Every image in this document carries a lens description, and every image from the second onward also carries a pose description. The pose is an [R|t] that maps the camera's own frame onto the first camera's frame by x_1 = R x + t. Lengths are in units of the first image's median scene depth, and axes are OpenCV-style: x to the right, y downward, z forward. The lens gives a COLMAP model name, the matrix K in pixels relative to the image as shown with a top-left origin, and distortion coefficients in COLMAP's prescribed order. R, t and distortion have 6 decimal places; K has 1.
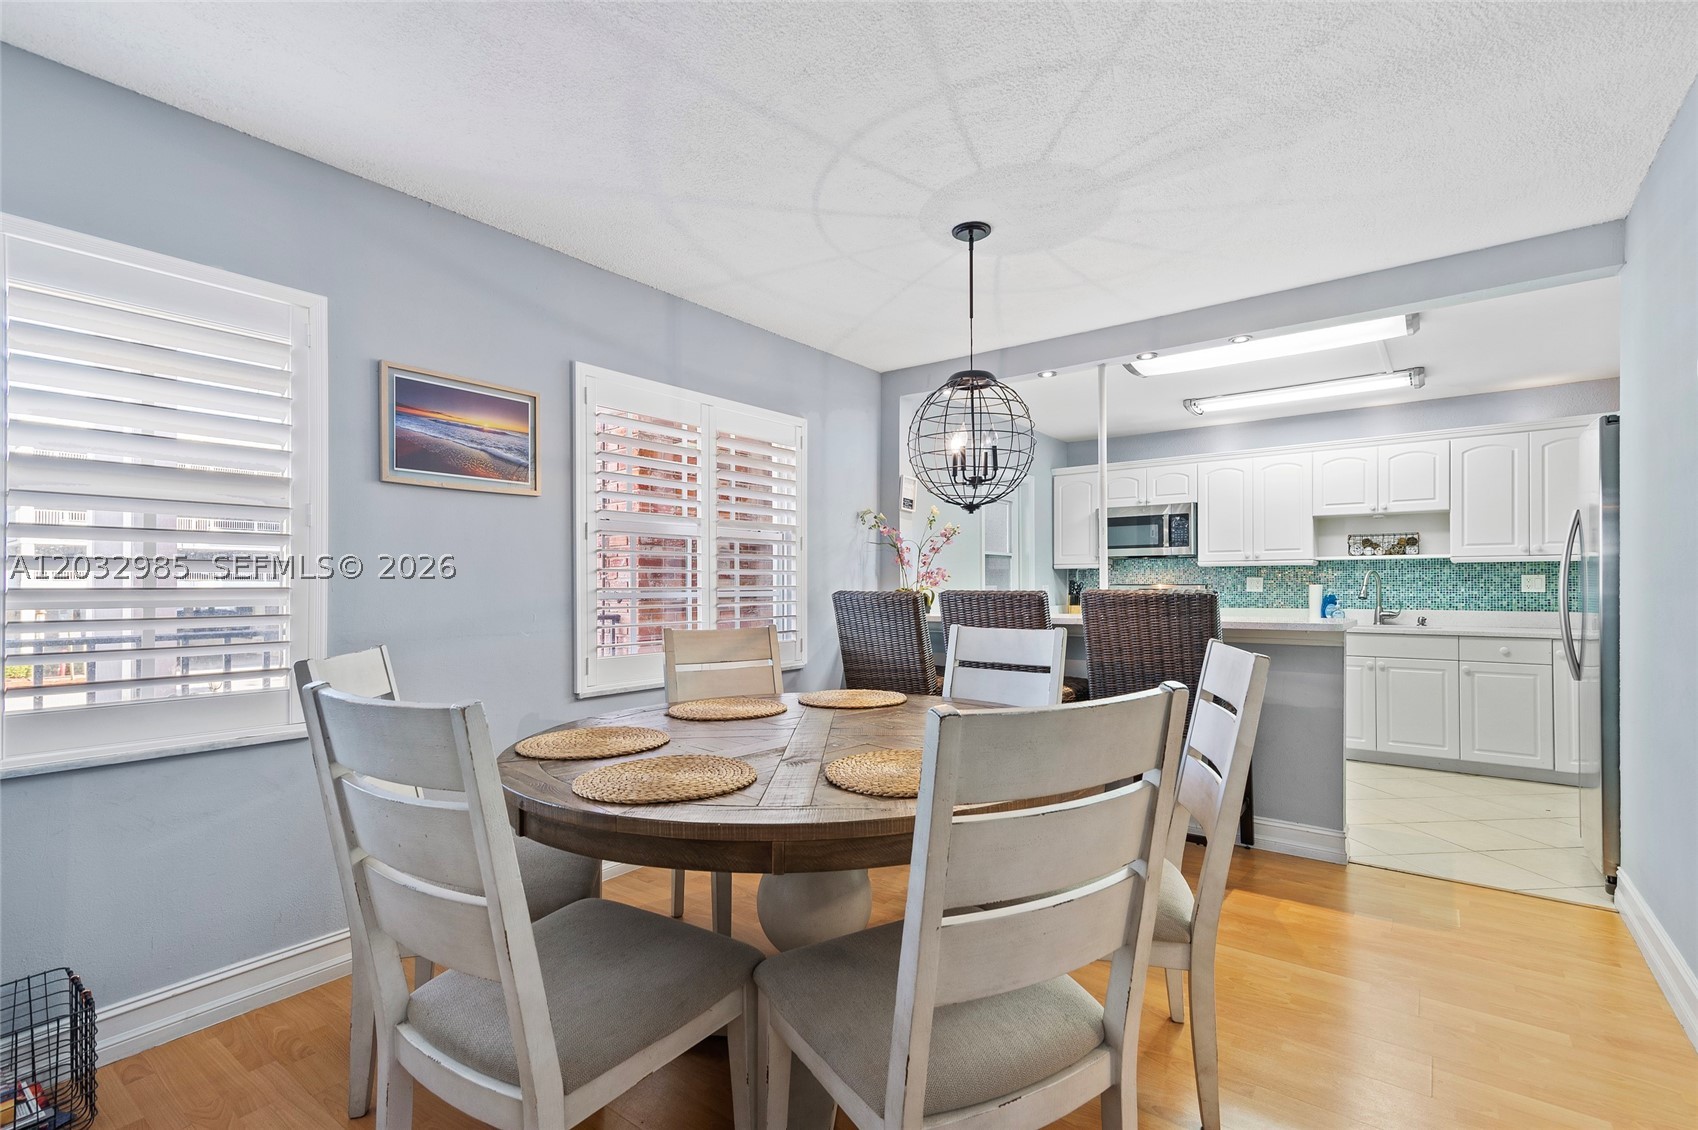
lens RADIAL K [[780.4, 0, 852.4], [0, 780.4, 587.2], [0, 0, 1]] dist [0.016667, -0.000417]
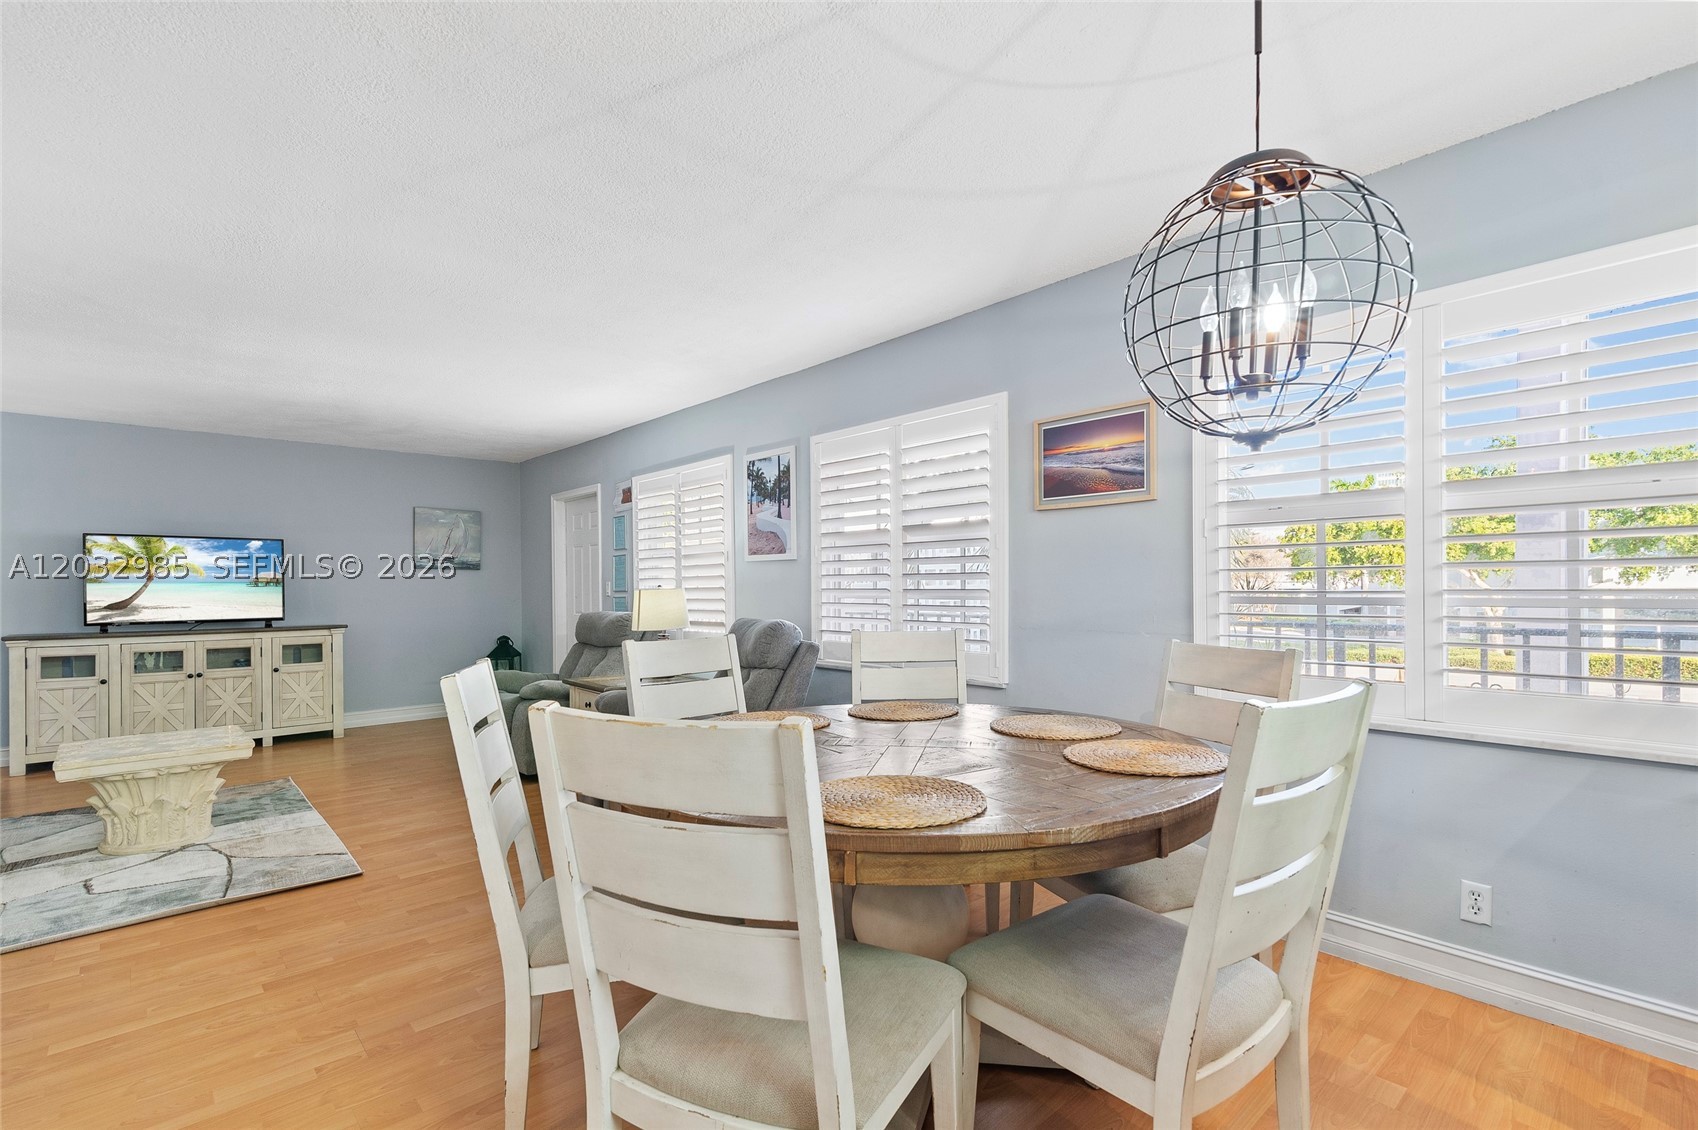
lens RADIAL K [[780.4, 0, 863.9], [0, 780.4, 591.9], [0, 0, 1]] dist [0.016667, -0.000417]
pose [[-0.176429, 0.011965, -0.984241, 0.412914], [0.005788, 0.999921, 0.011118, -0.006100], [0.984296, -0.003735, -0.176485, 0.500756]]
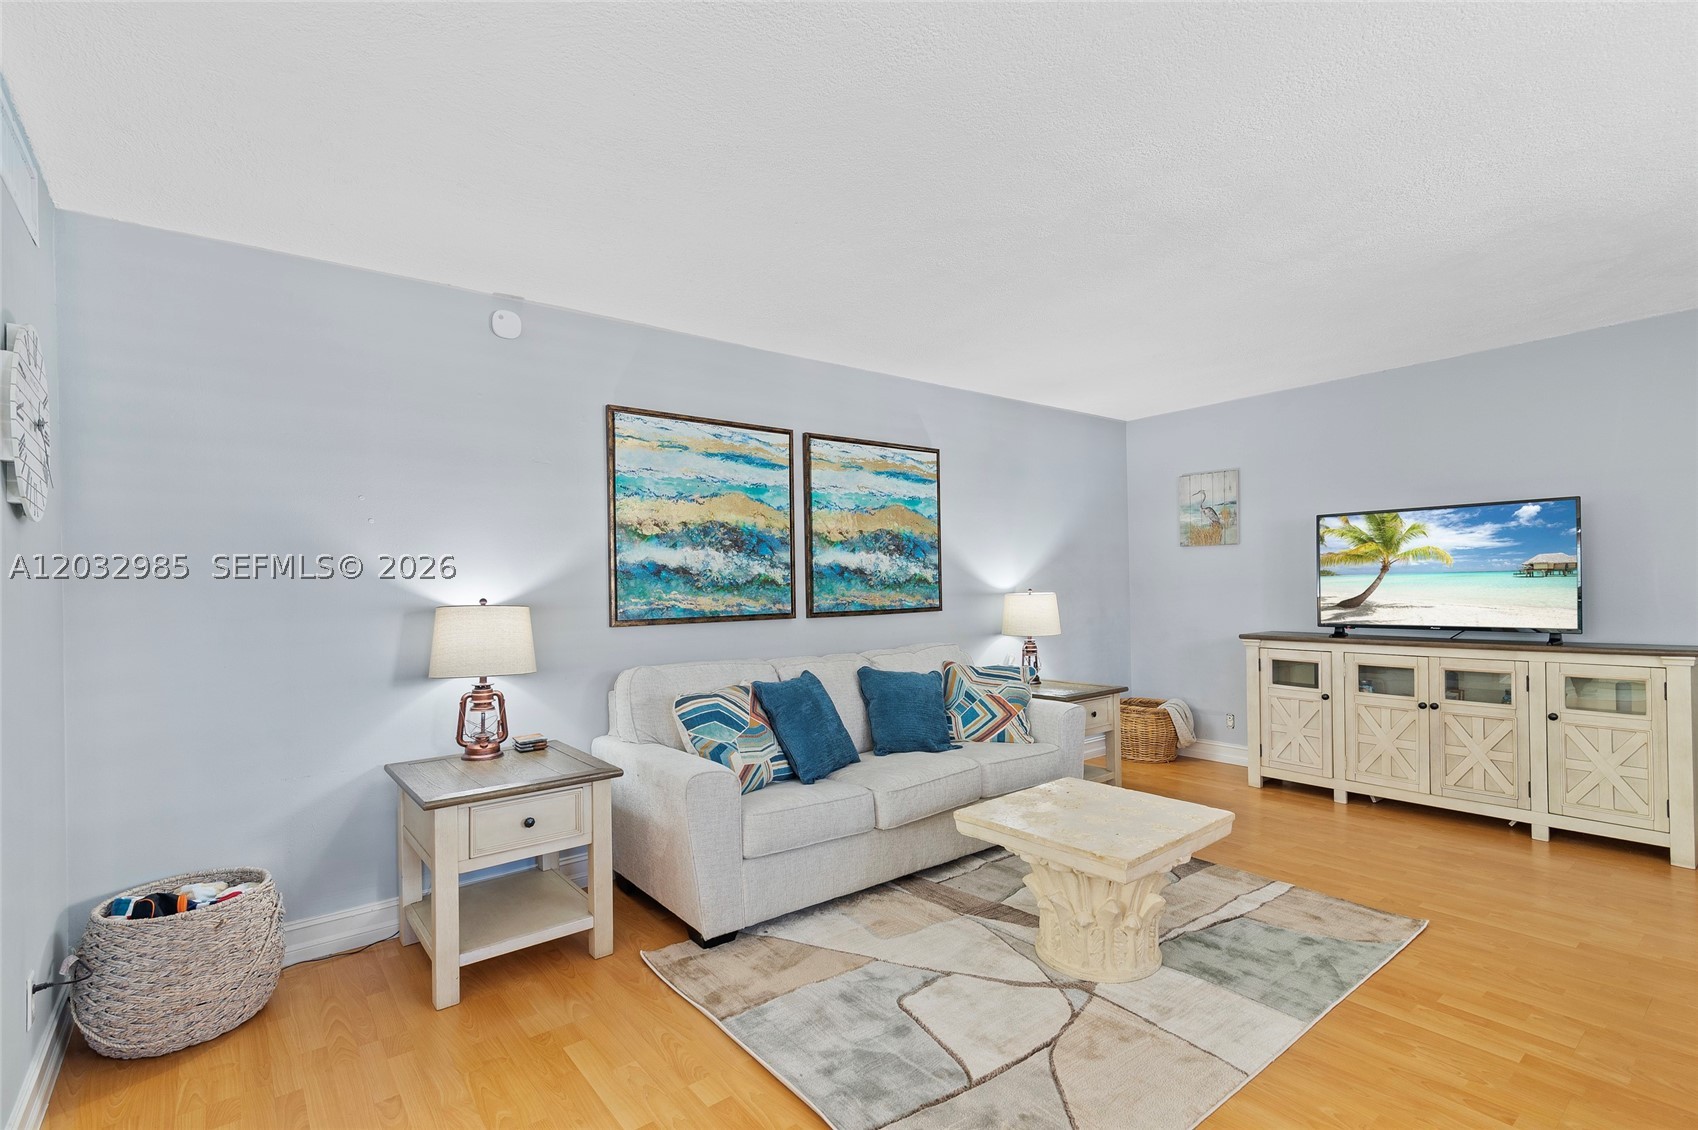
lens RADIAL K [[780.4, 0, 851.8], [0, 780.4, 578.6], [0, 0, 1]] dist [0.016667, -0.000417]
pose [[-0.970236, 0.021738, 0.241185, -0.219844], [0.022178, 0.999754, -0.000889, -0.021146], [-0.241145, 0.004487, -0.970479, 0.242498]]
